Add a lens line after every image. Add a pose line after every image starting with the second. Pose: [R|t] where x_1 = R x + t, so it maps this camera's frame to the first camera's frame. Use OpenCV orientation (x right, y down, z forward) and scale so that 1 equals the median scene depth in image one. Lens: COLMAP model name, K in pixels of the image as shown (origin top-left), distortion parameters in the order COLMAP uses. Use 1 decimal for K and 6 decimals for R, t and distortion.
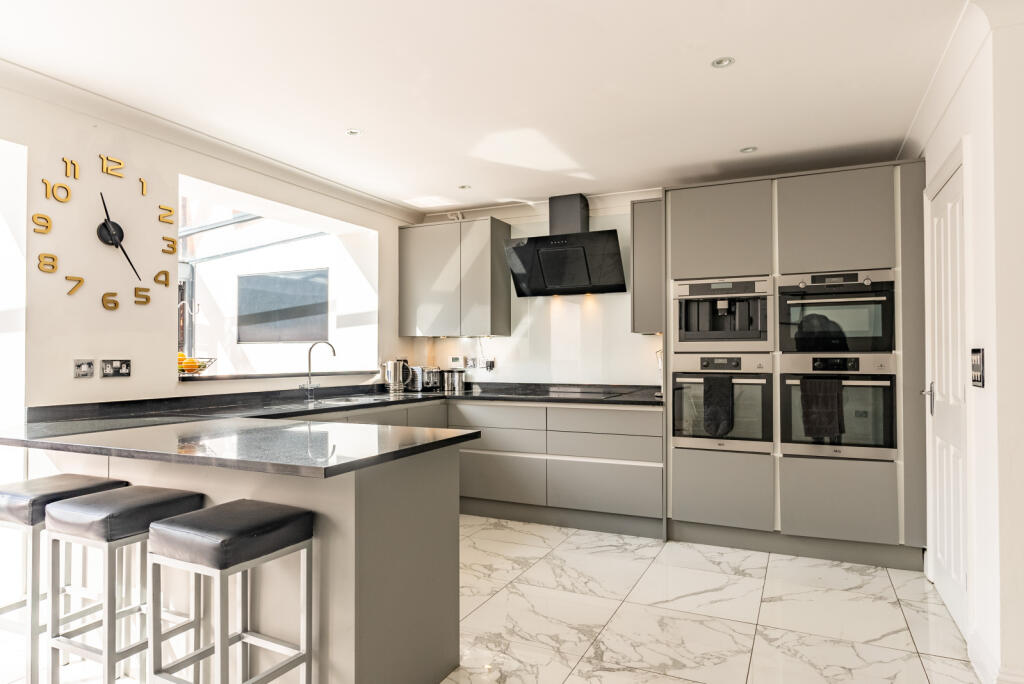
lens RADIAL K [[634.2, 0, 512.0], [0, 634.2, 342.0], [0, 0, 1]] dist [0.001674, 0.036246]
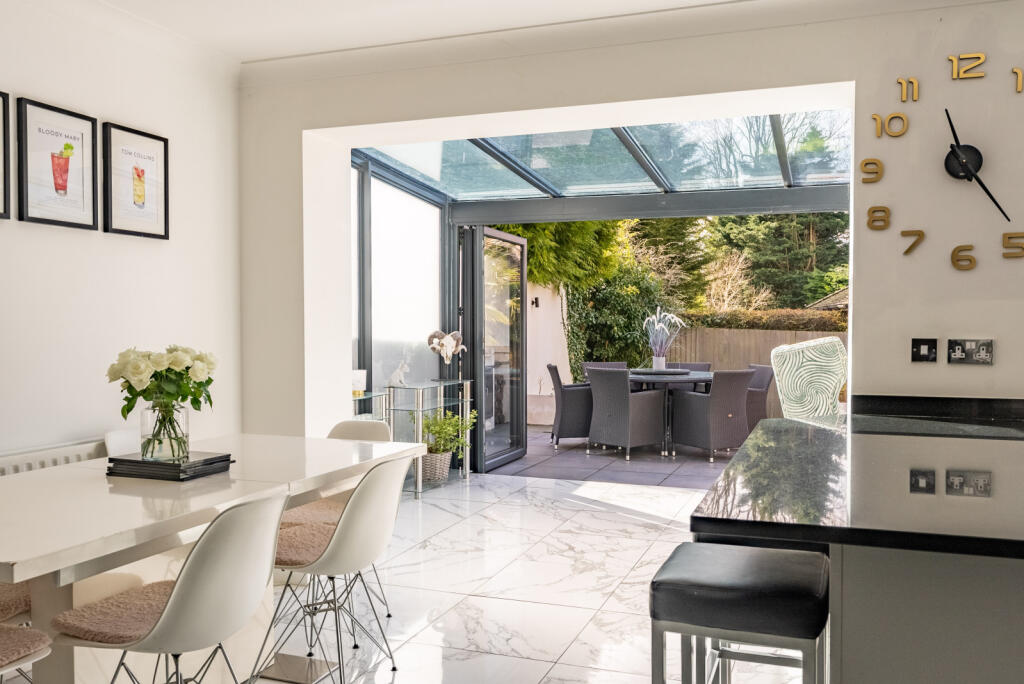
lens RADIAL K [[855.0, 0, 508.9], [0, 855.0, 355.5], [0, 0, 1]] dist [-0.005496, -0.007330]
pose [[0.099341, 0.031416, -0.994557, 0.272630], [0.020656, 0.999221, 0.033626, 0.002682], [0.994839, -0.023885, 0.098615, 0.395034]]
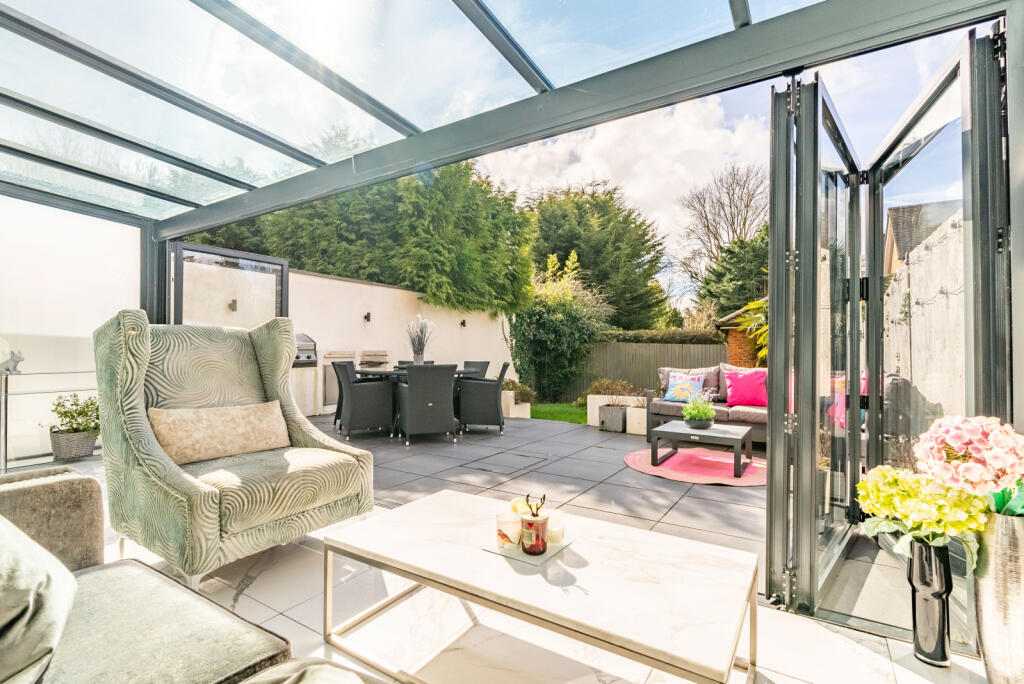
lens RADIAL K [[471.9, 0, 512.0], [0, 471.9, 342.0], [0, 0, 1]] dist [-0.000157, 0.000457]
pose [[-0.105248, -0.018321, -0.994277, -0.601633], [0.022379, 0.999533, -0.020787, 0.103544], [0.994194, -0.024438, -0.104789, 1.709588]]
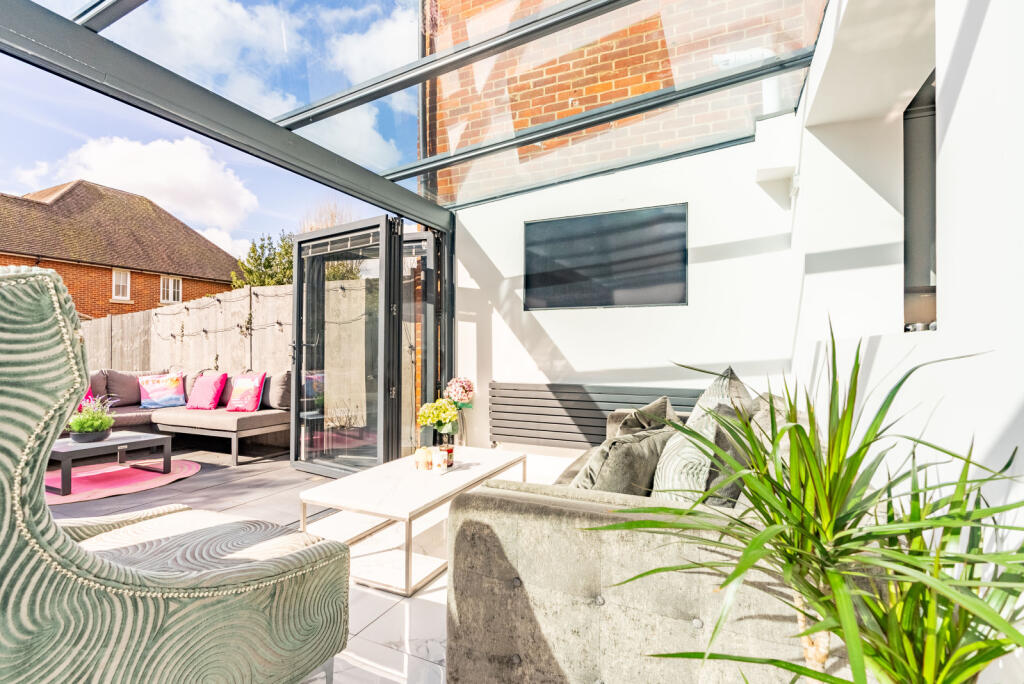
lens RADIAL K [[471.9, 0, 512.0], [0, 471.9, 342.0], [0, 0, 1]] dist [-0.000157, 0.000457]
pose [[0.999594, -0.001551, 0.028445, -0.949685], [0.001207, 0.999926, 0.012105, 0.067508], [-0.028461, -0.012065, 0.999522, 0.881176]]
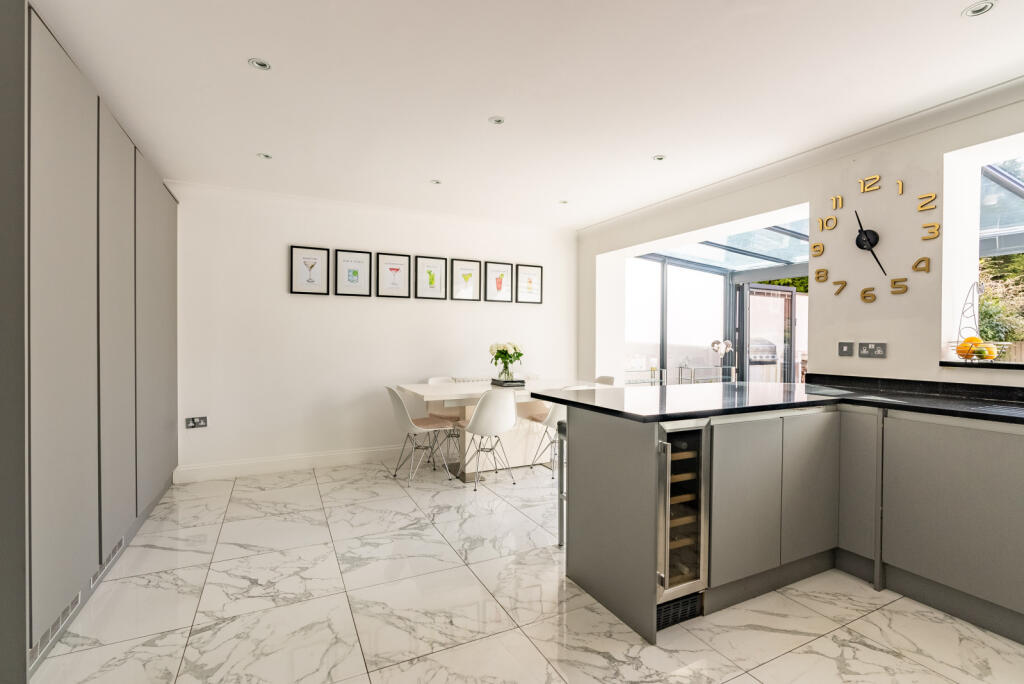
lens RADIAL K [[471.2, 0, 512.0], [0, 471.2, 342.0], [0, 0, 1]] dist [-0.035613, 0.000595]
pose [[-0.605615, -0.000833, -0.795757, 0.485833], [0.010133, 0.999910, -0.008758, 0.026481], [0.795693, -0.013368, -0.605552, 0.985527]]
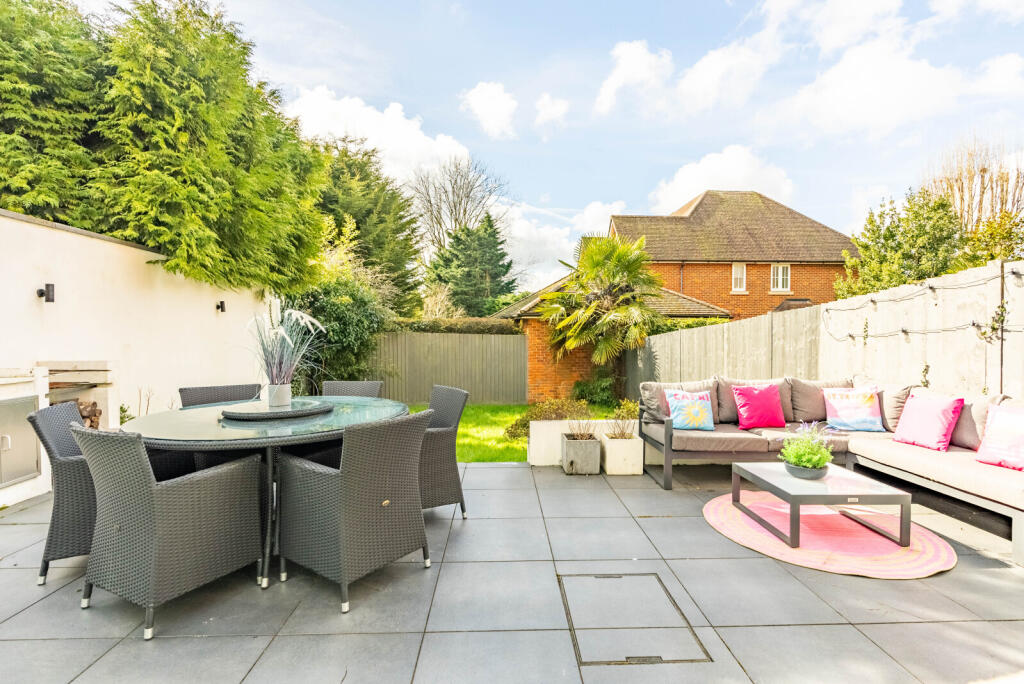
lens RADIAL K [[482.0, 0, 512.0], [0, 482.0, 342.0], [0, 0, 1]] dist [0.001894, 0.000897]
pose [[0.473357, 0.017316, -0.880700, -1.388996], [0.022604, 0.999239, 0.031796, 0.009326], [0.880581, -0.034958, 0.472605, 1.104027]]
